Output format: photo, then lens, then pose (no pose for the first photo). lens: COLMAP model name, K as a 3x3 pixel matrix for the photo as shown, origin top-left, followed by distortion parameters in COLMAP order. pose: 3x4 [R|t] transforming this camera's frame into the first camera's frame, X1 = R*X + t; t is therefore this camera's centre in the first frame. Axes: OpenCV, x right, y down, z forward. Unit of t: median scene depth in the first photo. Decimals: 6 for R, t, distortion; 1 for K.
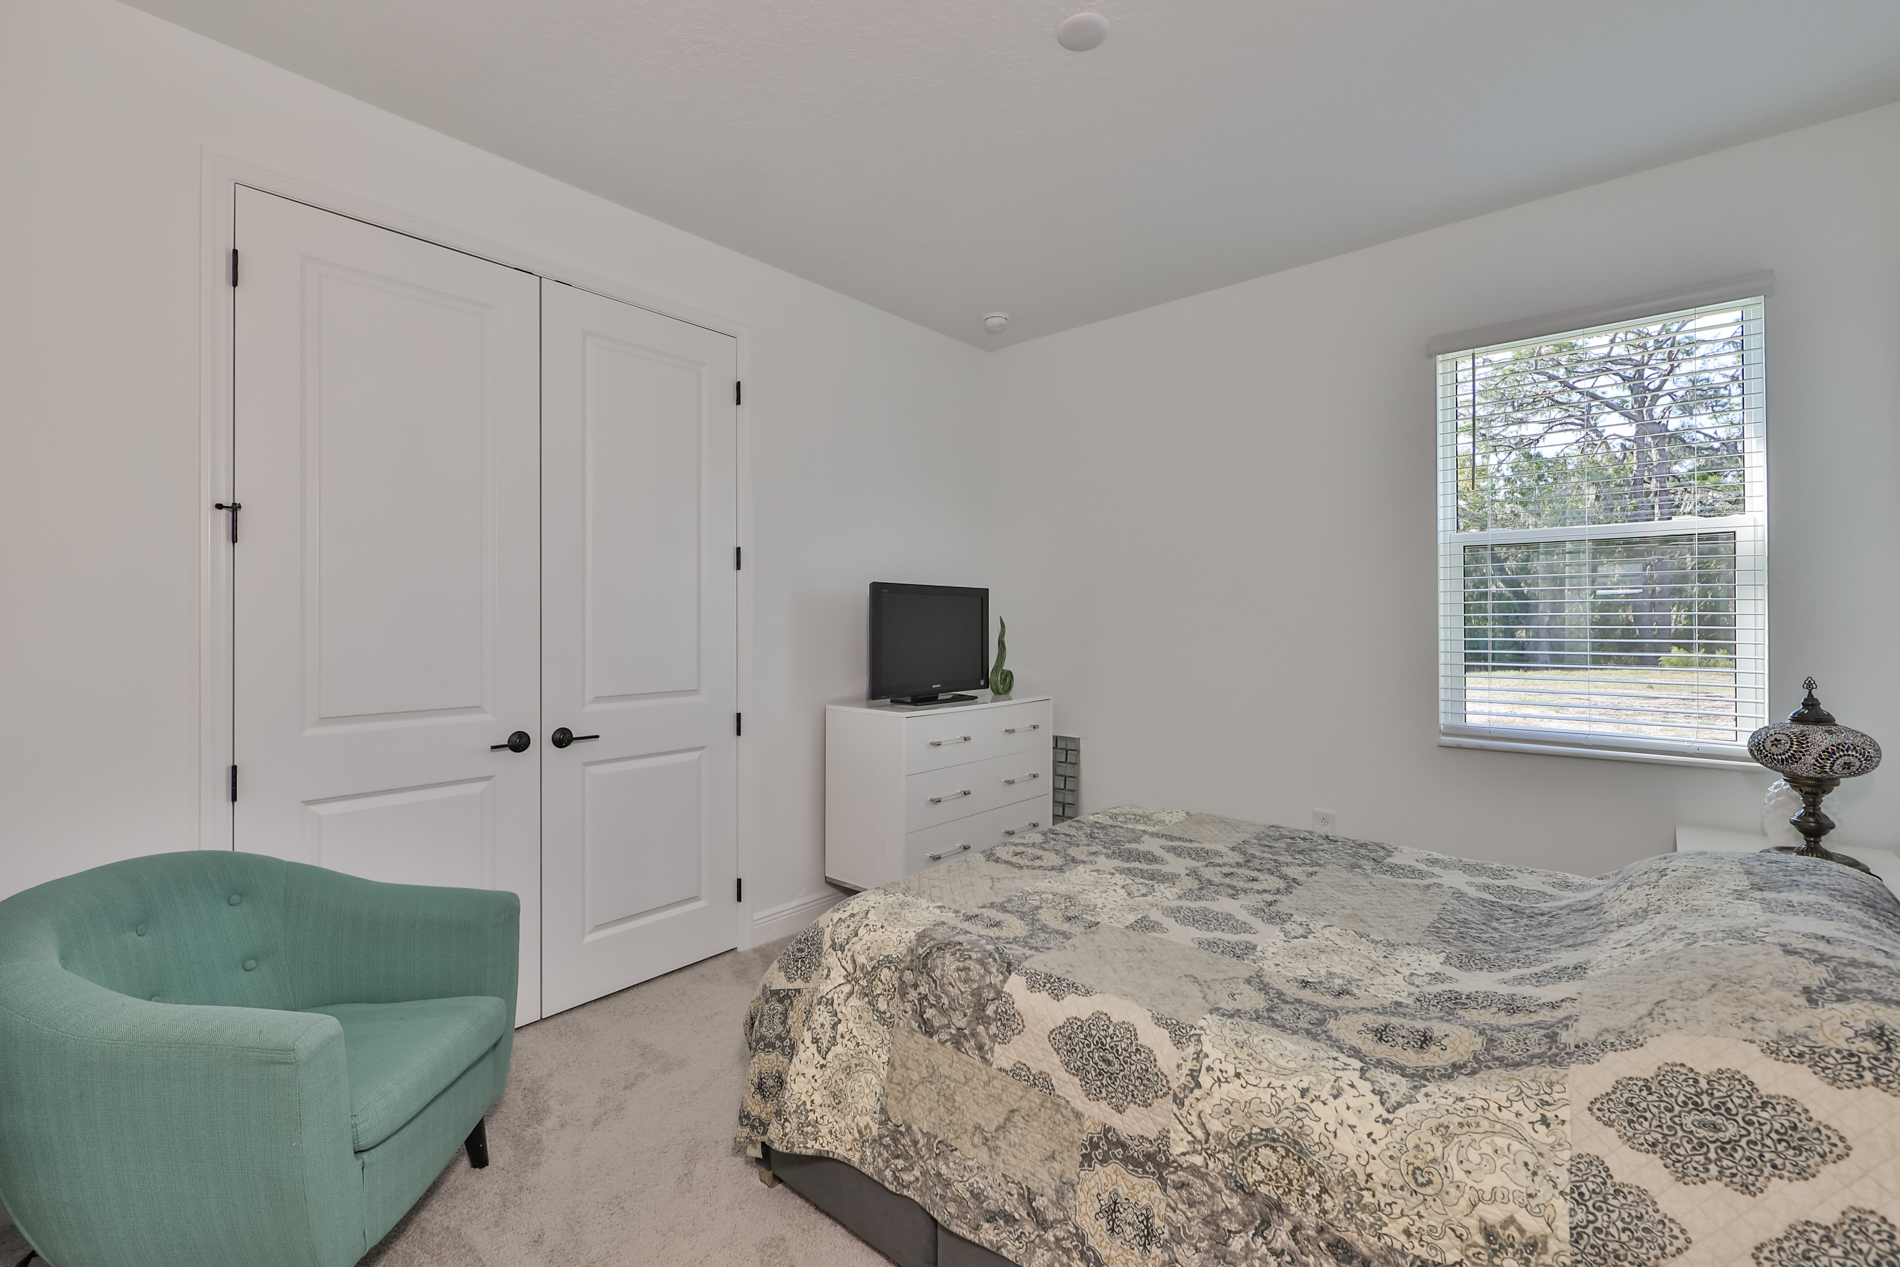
lens RADIAL K [[798.2, 0, 947.3], [0, 798.2, 616.6], [0, 0, 1]] dist [0.000610, -0.000151]
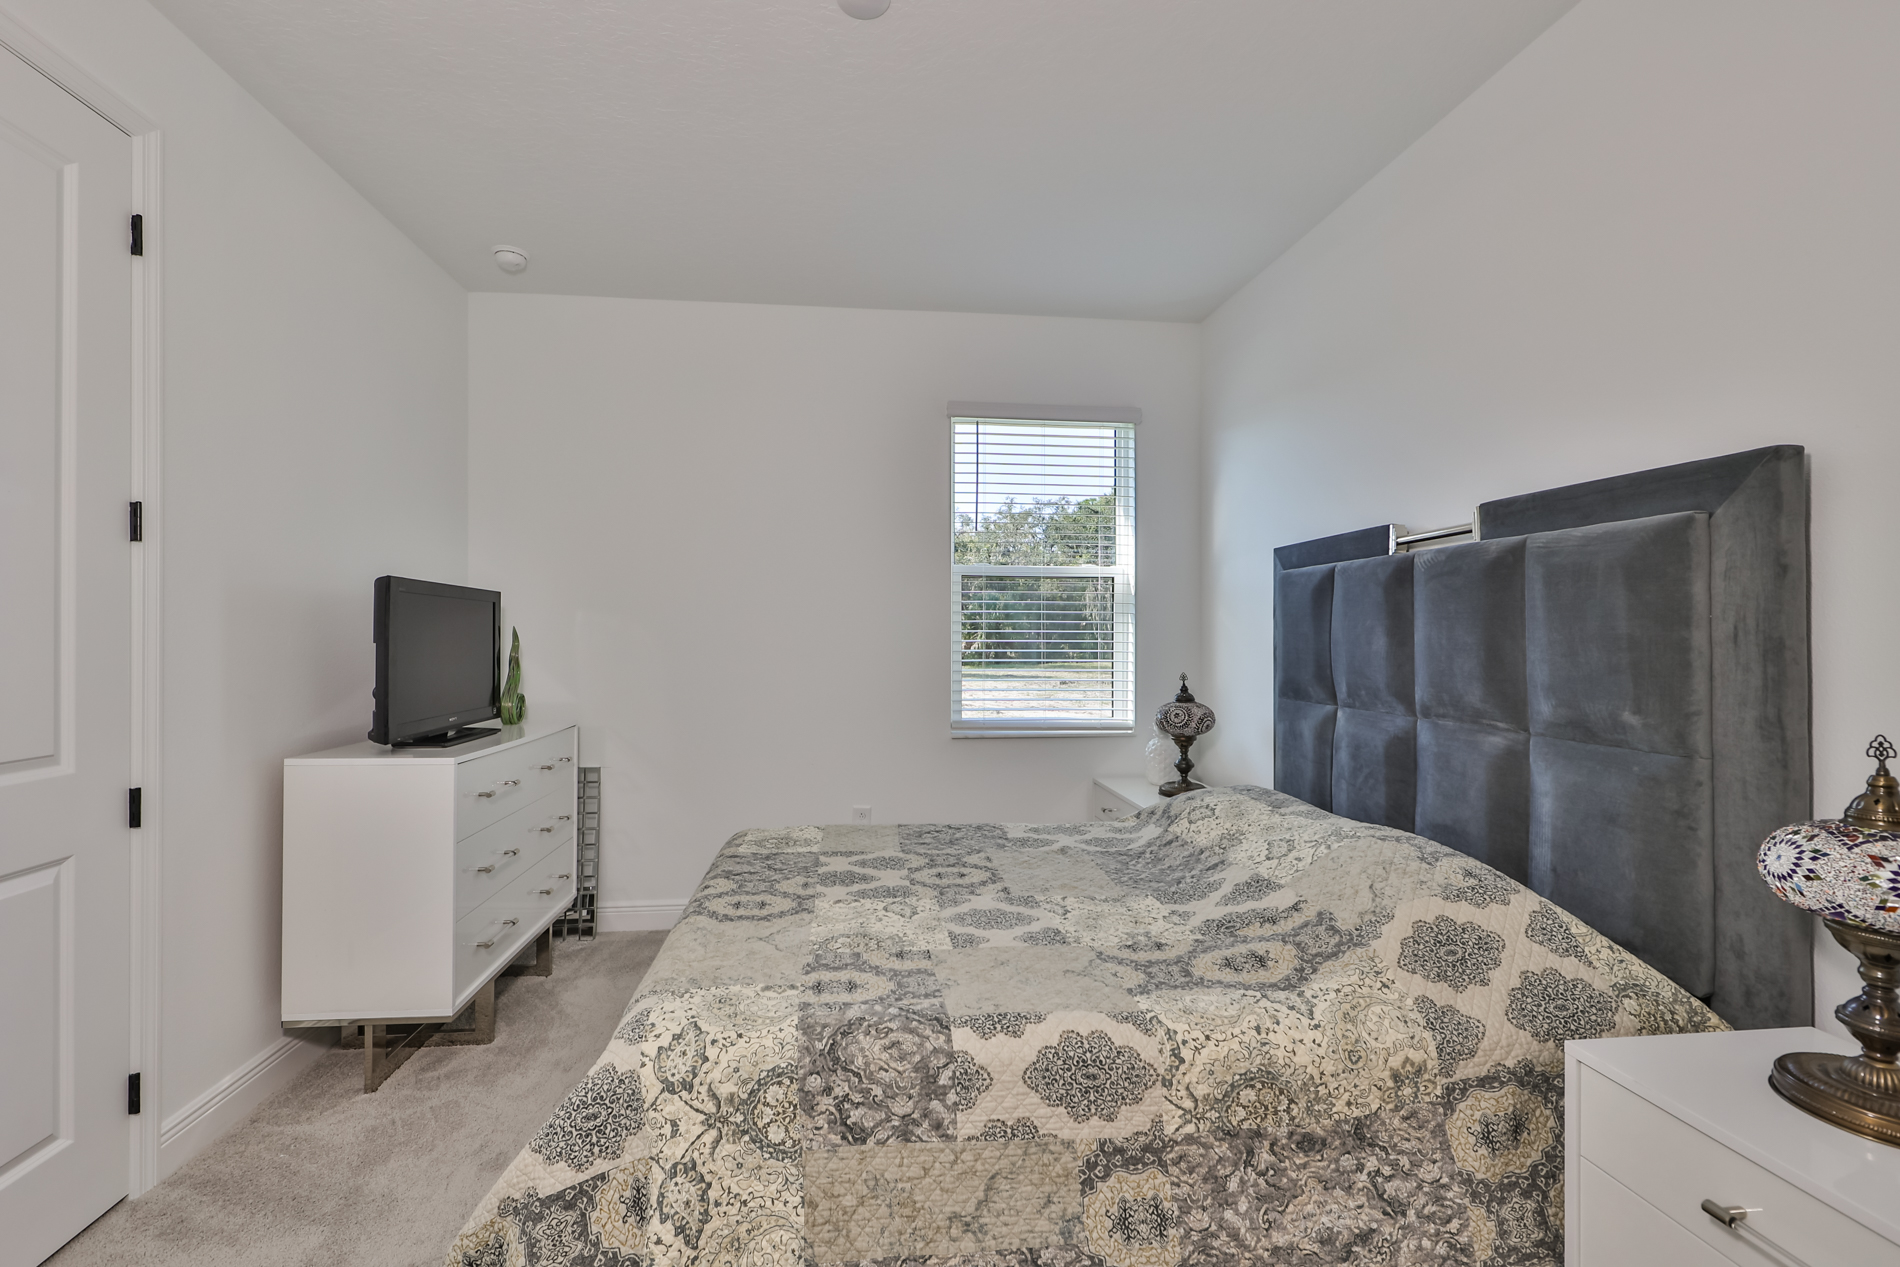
lens RADIAL K [[779.7, 0, 955.2], [0, 779.7, 633.7], [0, 0, 1]] dist [0.001774, -0.000255]
pose [[0.699406, 0.006960, 0.714690, -0.523388], [-0.010520, 0.999945, 0.000558, 0.003846], [-0.714647, -0.007909, 0.699441, 0.374506]]
